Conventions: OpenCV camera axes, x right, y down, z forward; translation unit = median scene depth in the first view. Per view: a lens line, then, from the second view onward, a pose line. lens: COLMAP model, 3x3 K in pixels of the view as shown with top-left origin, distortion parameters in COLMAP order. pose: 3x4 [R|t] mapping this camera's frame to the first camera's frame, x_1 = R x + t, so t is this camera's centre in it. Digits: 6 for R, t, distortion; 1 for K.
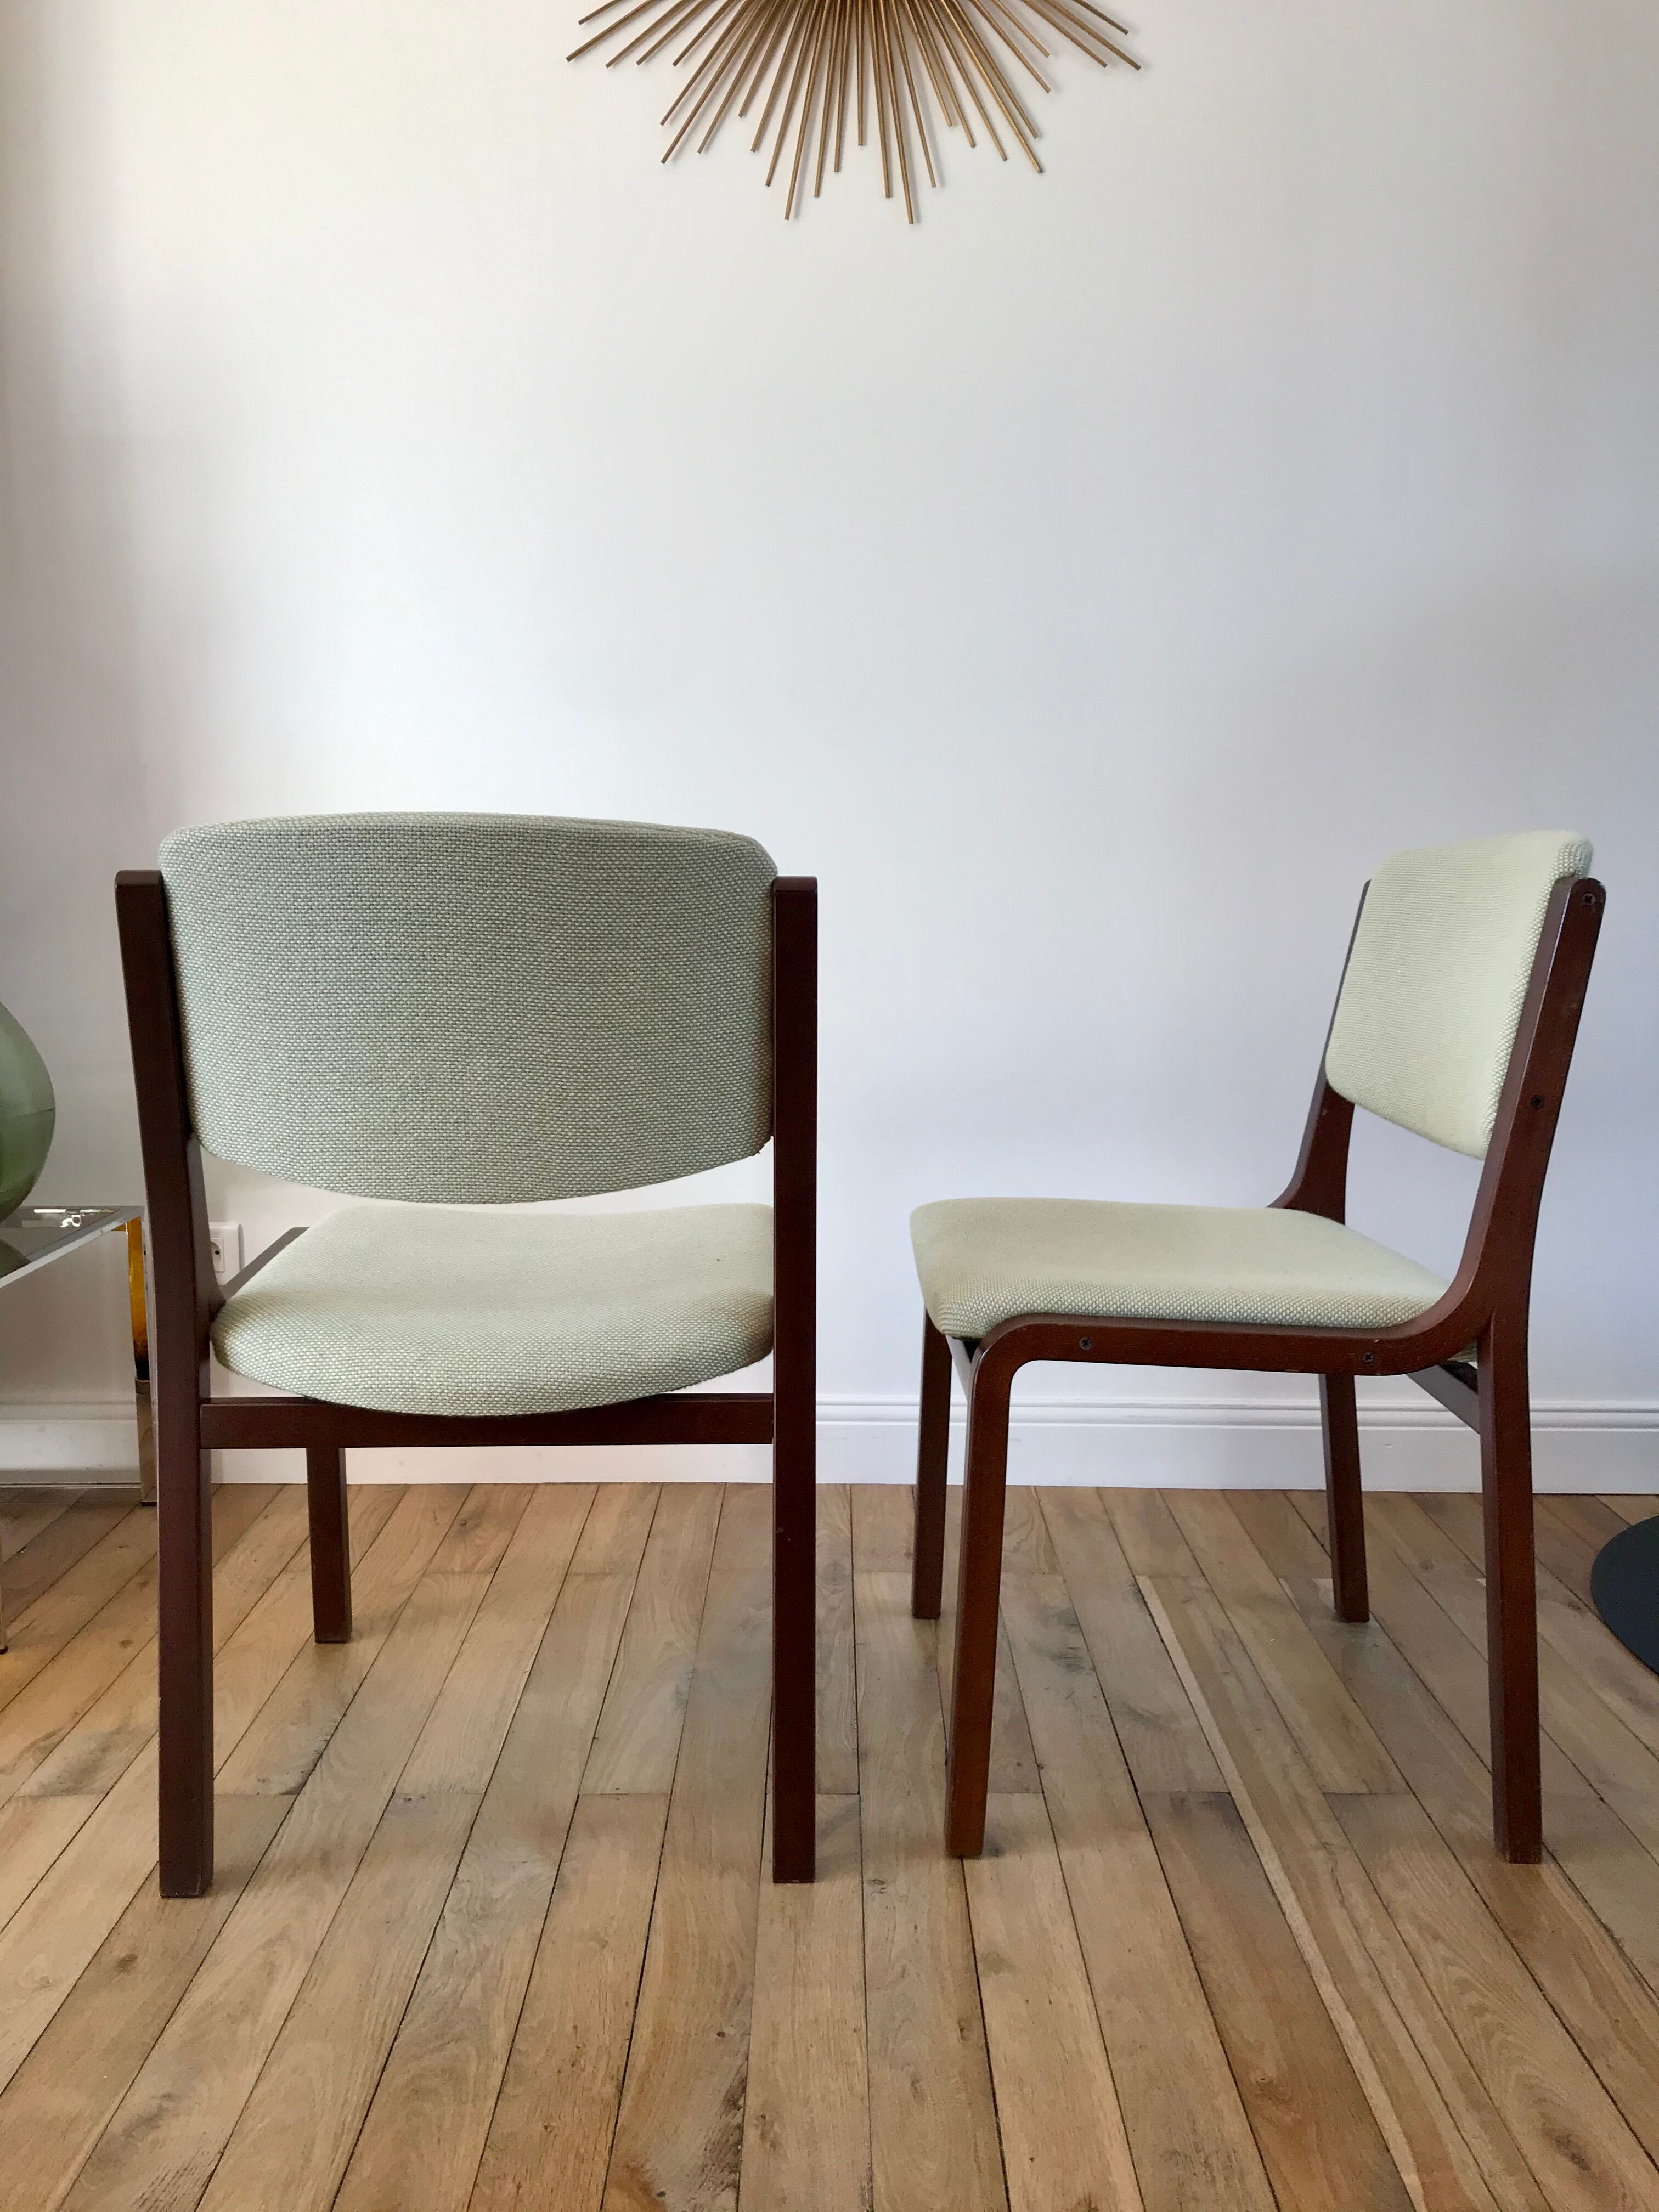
lens RADIAL K [[1785.6, 0, 831.0], [0, 1785.6, 1111.2], [0, 0, 1]] dist [0.032416, -0.018753]
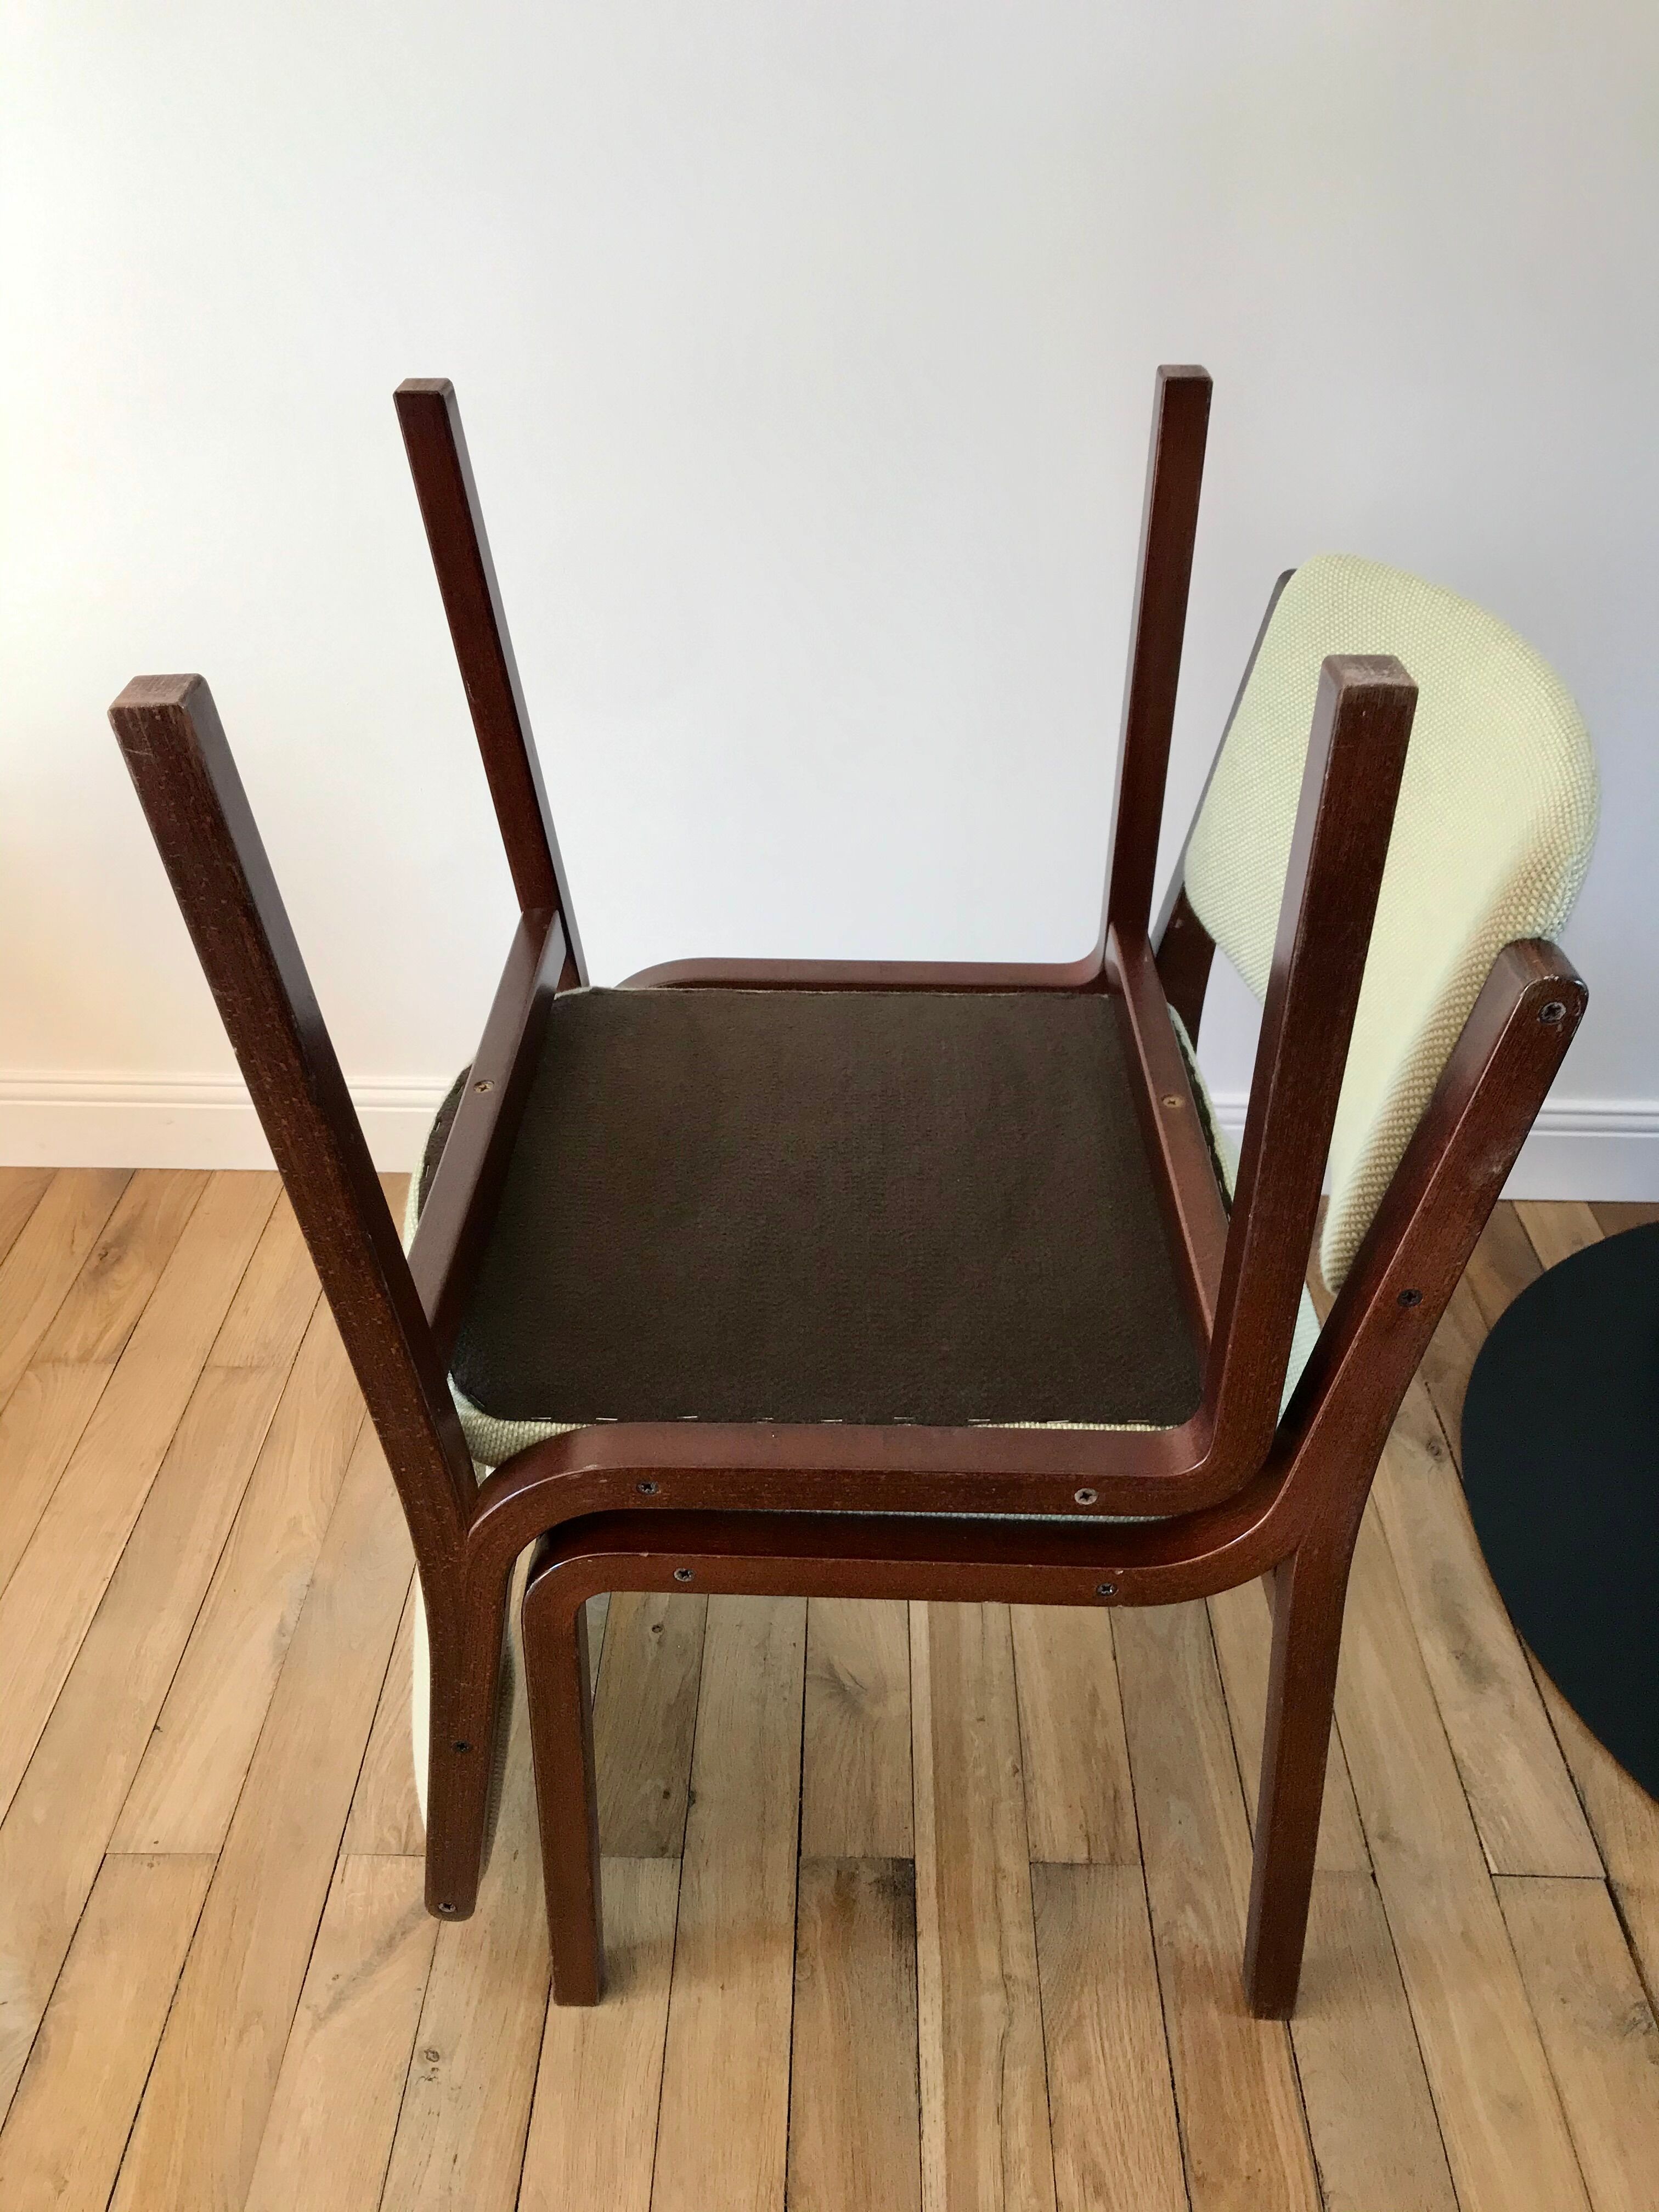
lens RADIAL K [[1785.6, 0, 832.6], [0, 1785.6, 1084.5], [0, 0, 1]] dist [0.032416, -0.018753]
pose [[0.999774, 0.015709, -0.014348, 0.186306], [-0.007473, 0.890718, 0.454495, -0.288722], [0.019920, -0.454285, 0.890634, 0.427089]]
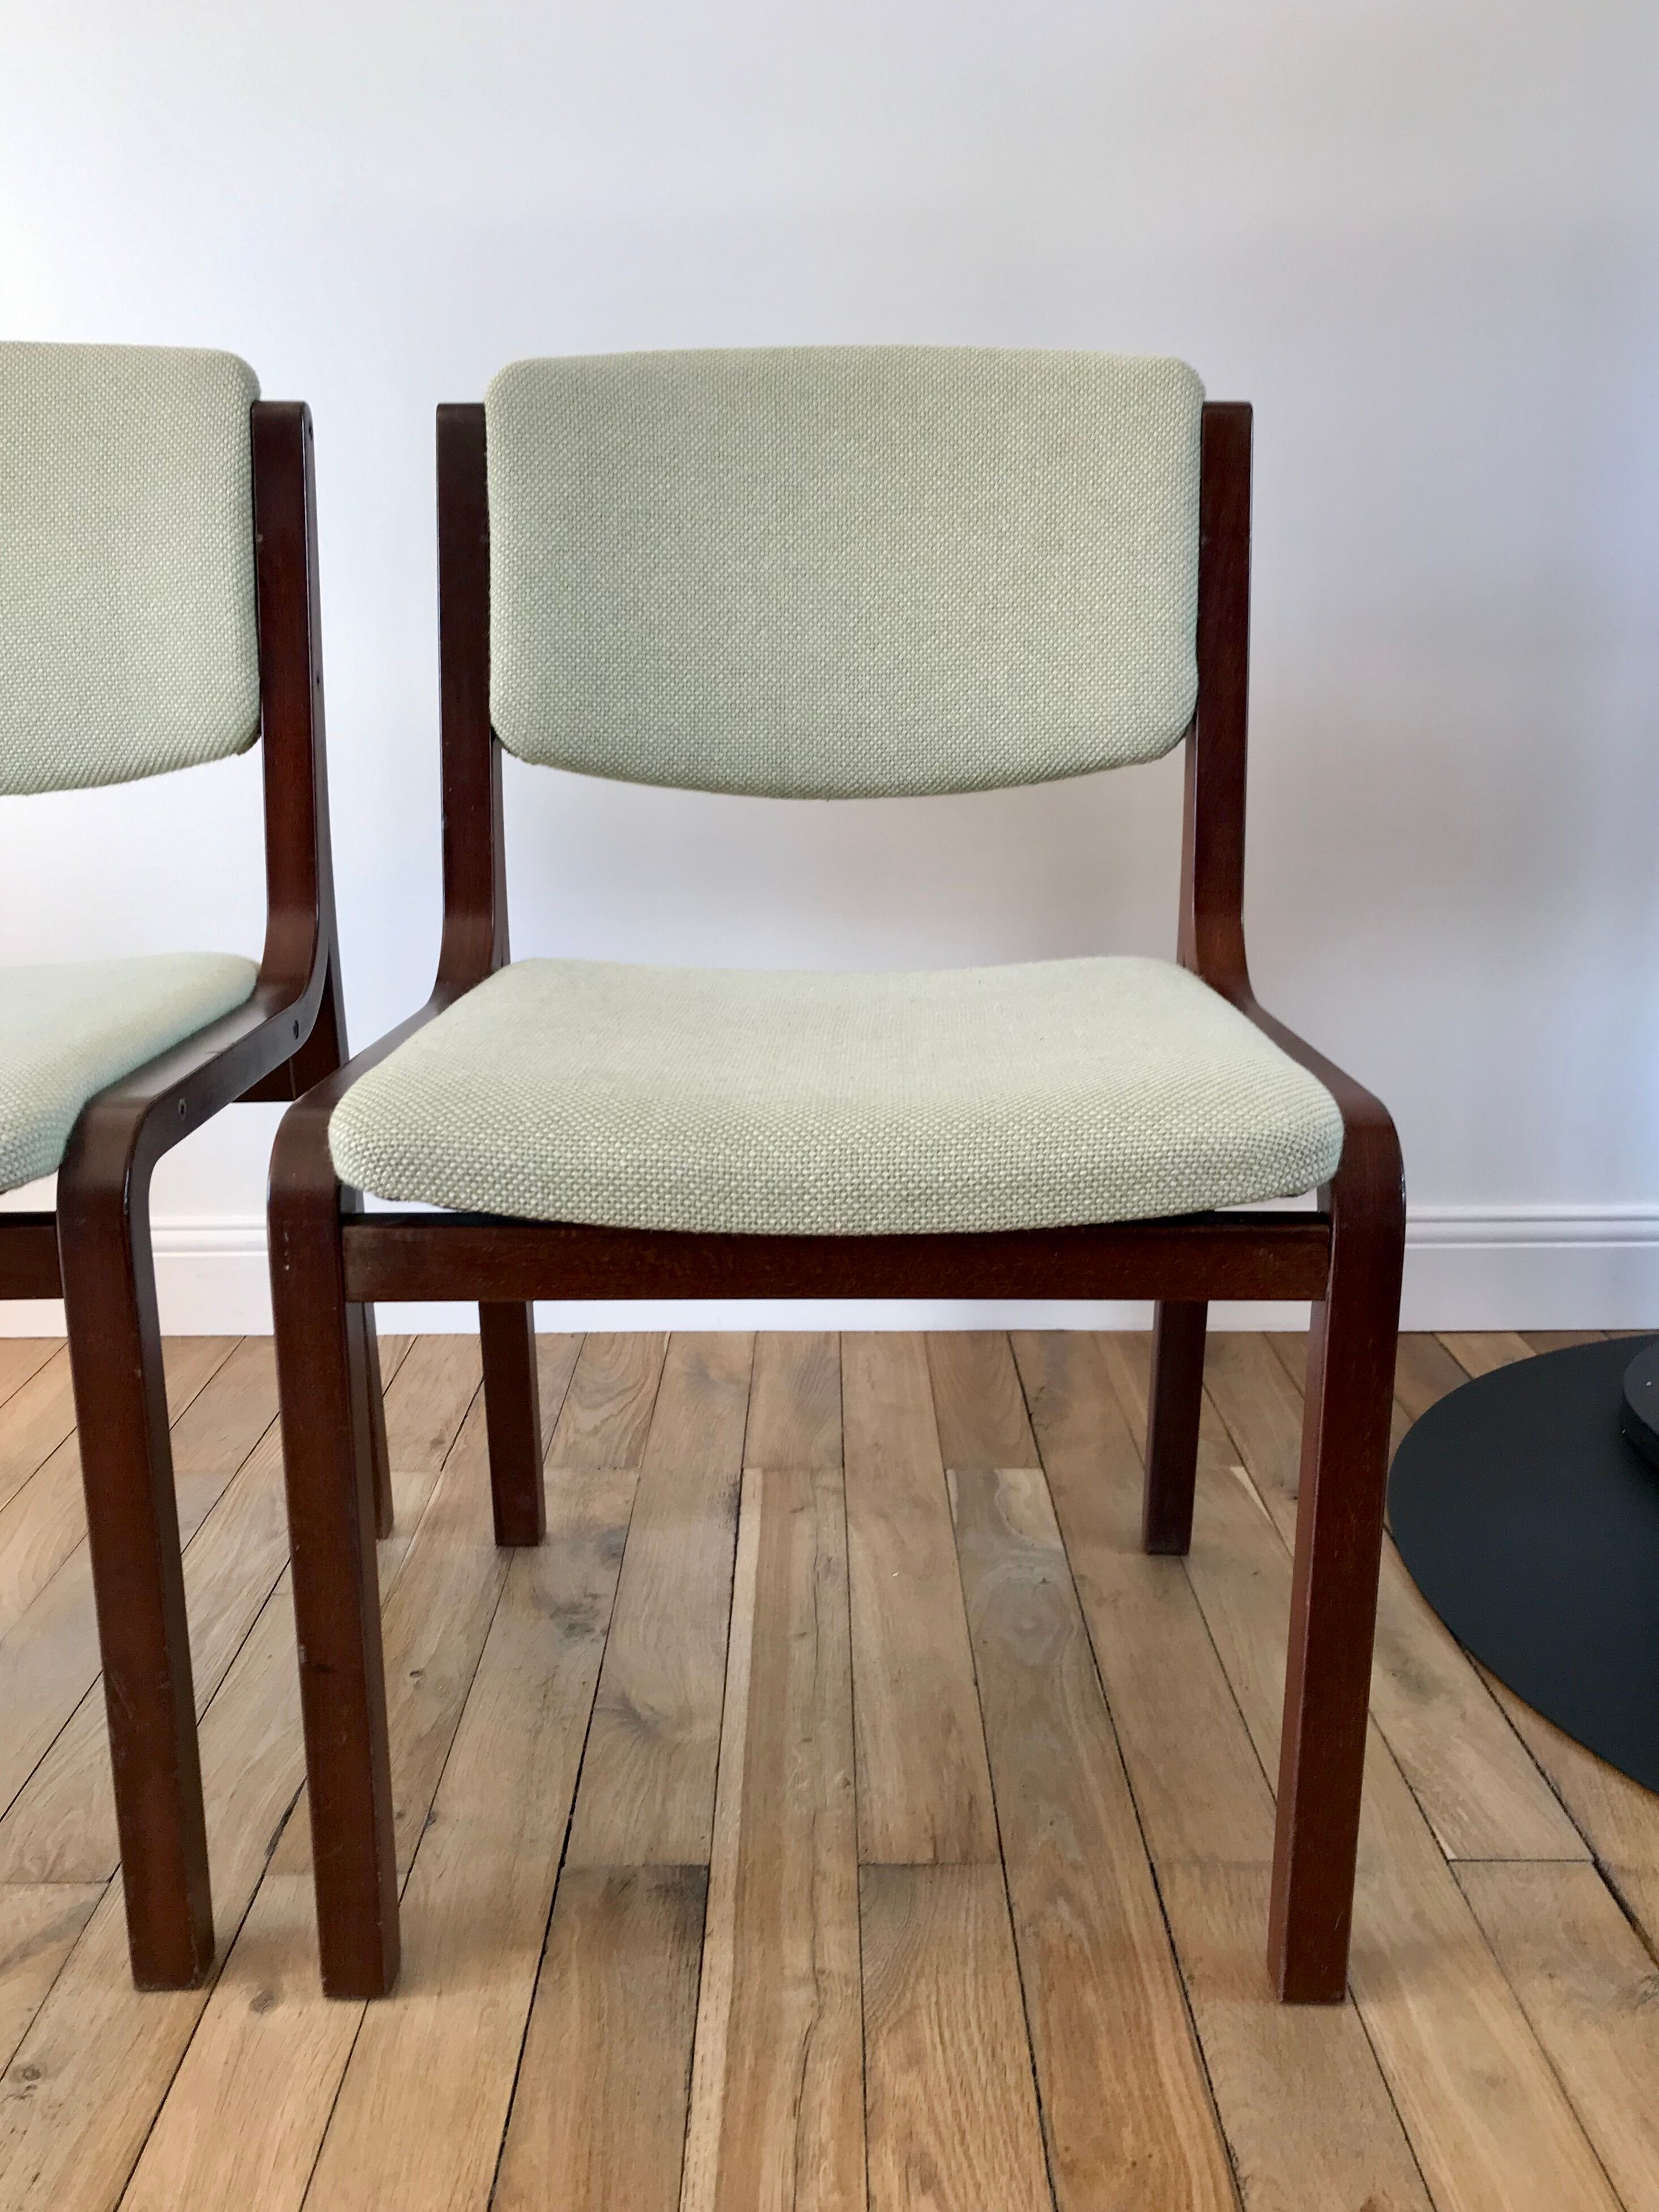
lens RADIAL K [[1840.8, 0, 830.7], [0, 1840.8, 1101.1], [0, 0, 1]] dist [0.047546, -0.047290]
pose [[0.999910, -0.013422, 0.000849, 0.260081], [0.013214, 0.992283, 0.123289, 0.034630], [-0.002498, -0.123267, 0.992370, 0.380369]]
